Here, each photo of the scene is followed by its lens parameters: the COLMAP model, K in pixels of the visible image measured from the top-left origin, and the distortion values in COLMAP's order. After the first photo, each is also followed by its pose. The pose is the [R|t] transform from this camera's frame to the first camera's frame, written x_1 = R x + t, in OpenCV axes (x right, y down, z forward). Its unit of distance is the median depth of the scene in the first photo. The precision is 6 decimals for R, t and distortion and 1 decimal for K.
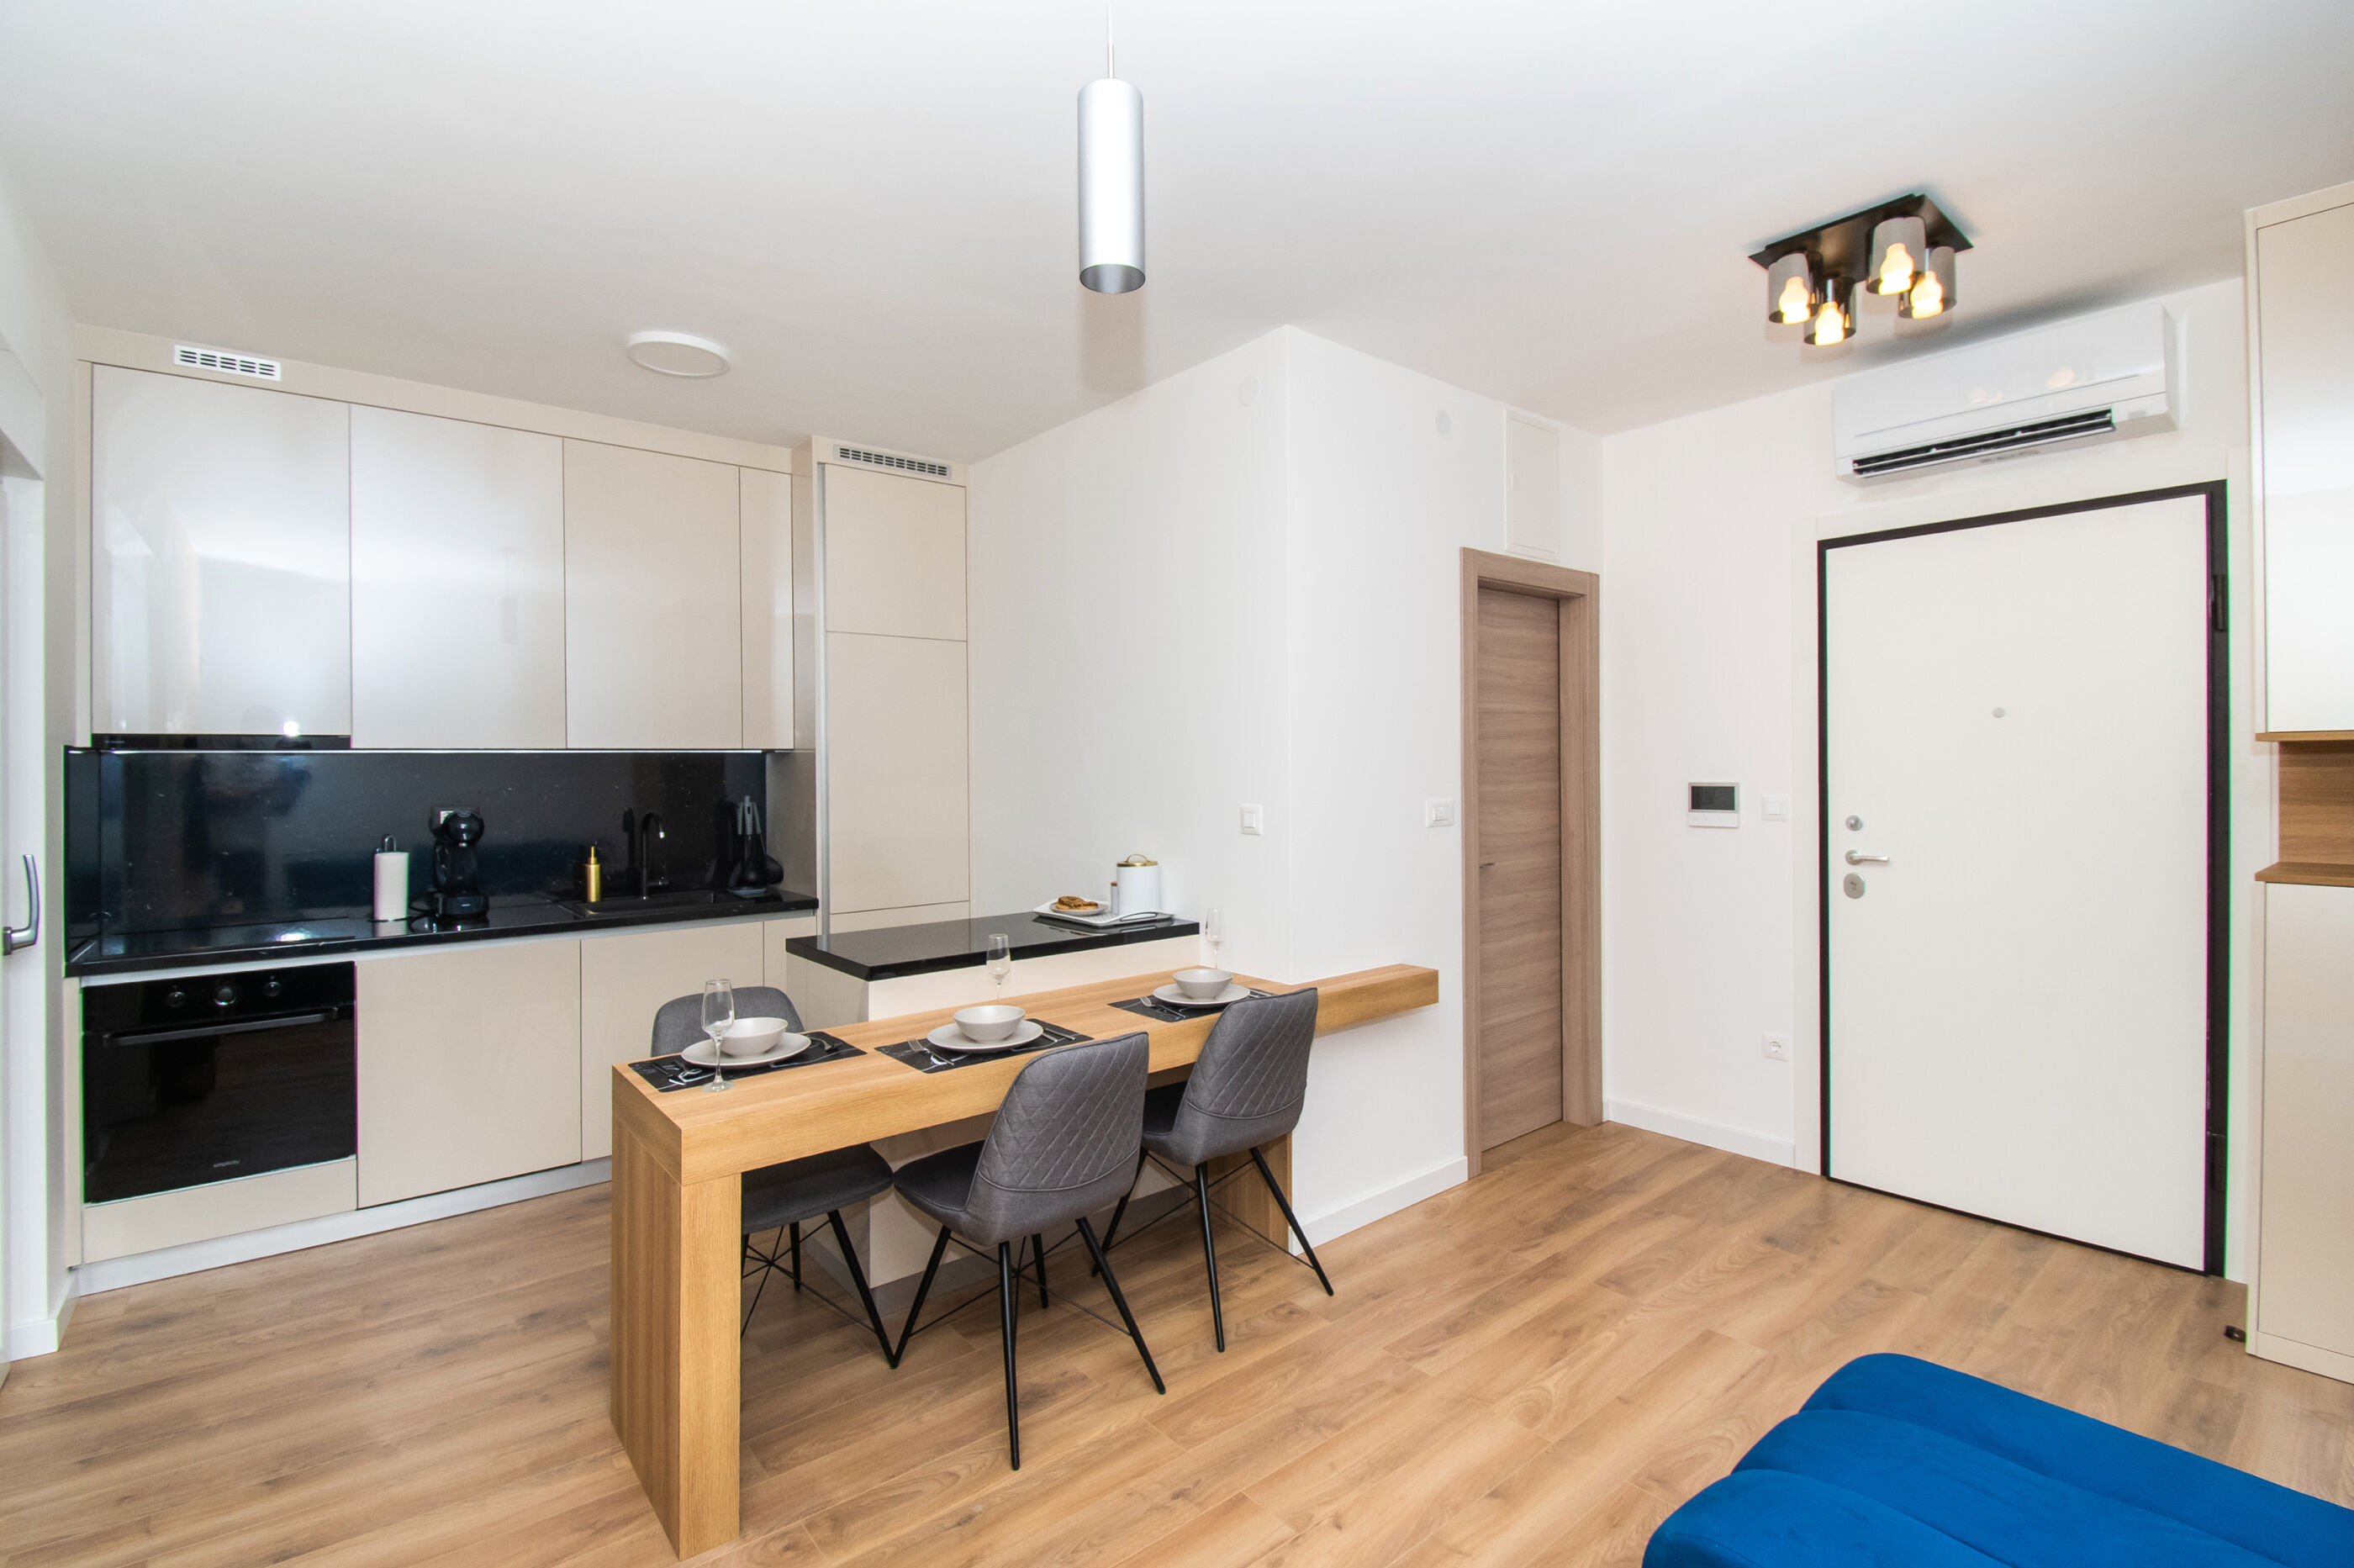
lens RADIAL K [[1063.7, 0, 1181.7], [0, 1063.7, 774.0], [0, 0, 1]] dist [0.003586, -0.012018]
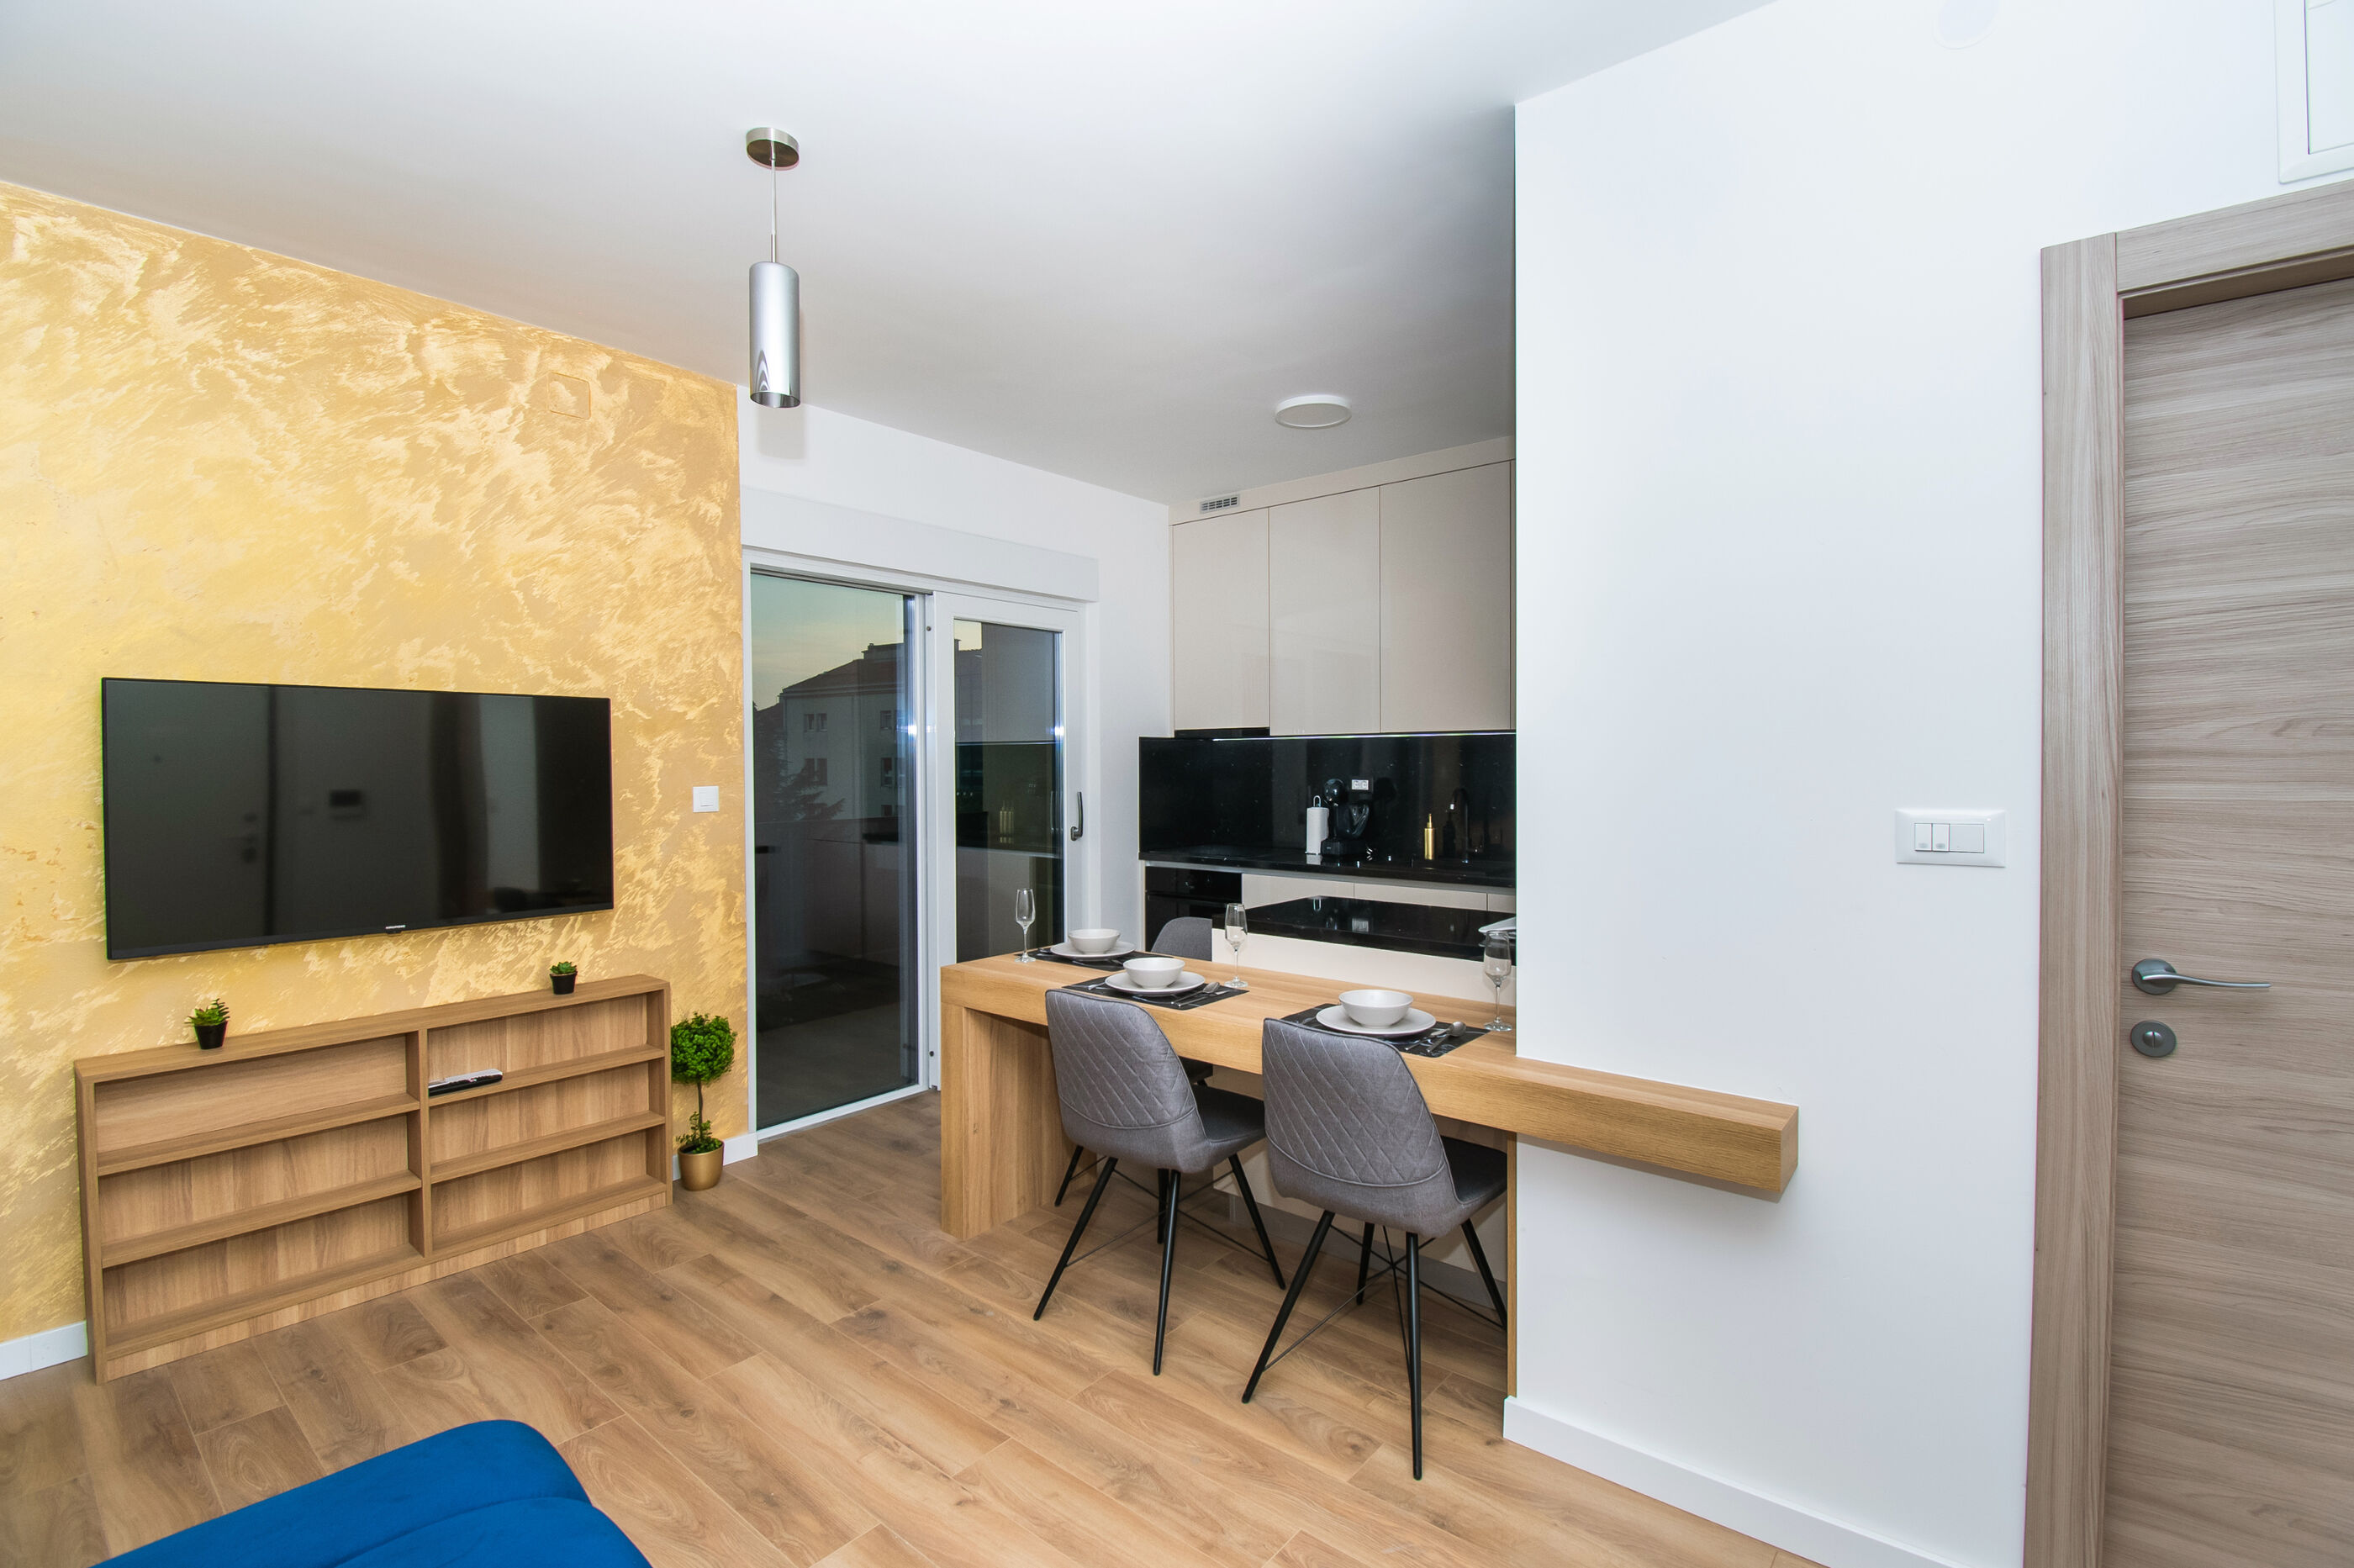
lens RADIAL K [[1063.7, 0, 1181.7], [0, 1063.7, 774.0], [0, 0, 1]] dist [0.003586, -0.012018]
pose [[0.183545, 0.019899, -0.982810, 0.706170], [-0.006801, 0.999797, 0.018973, 0.002580], [0.982988, 0.003201, 0.183643, 0.624001]]
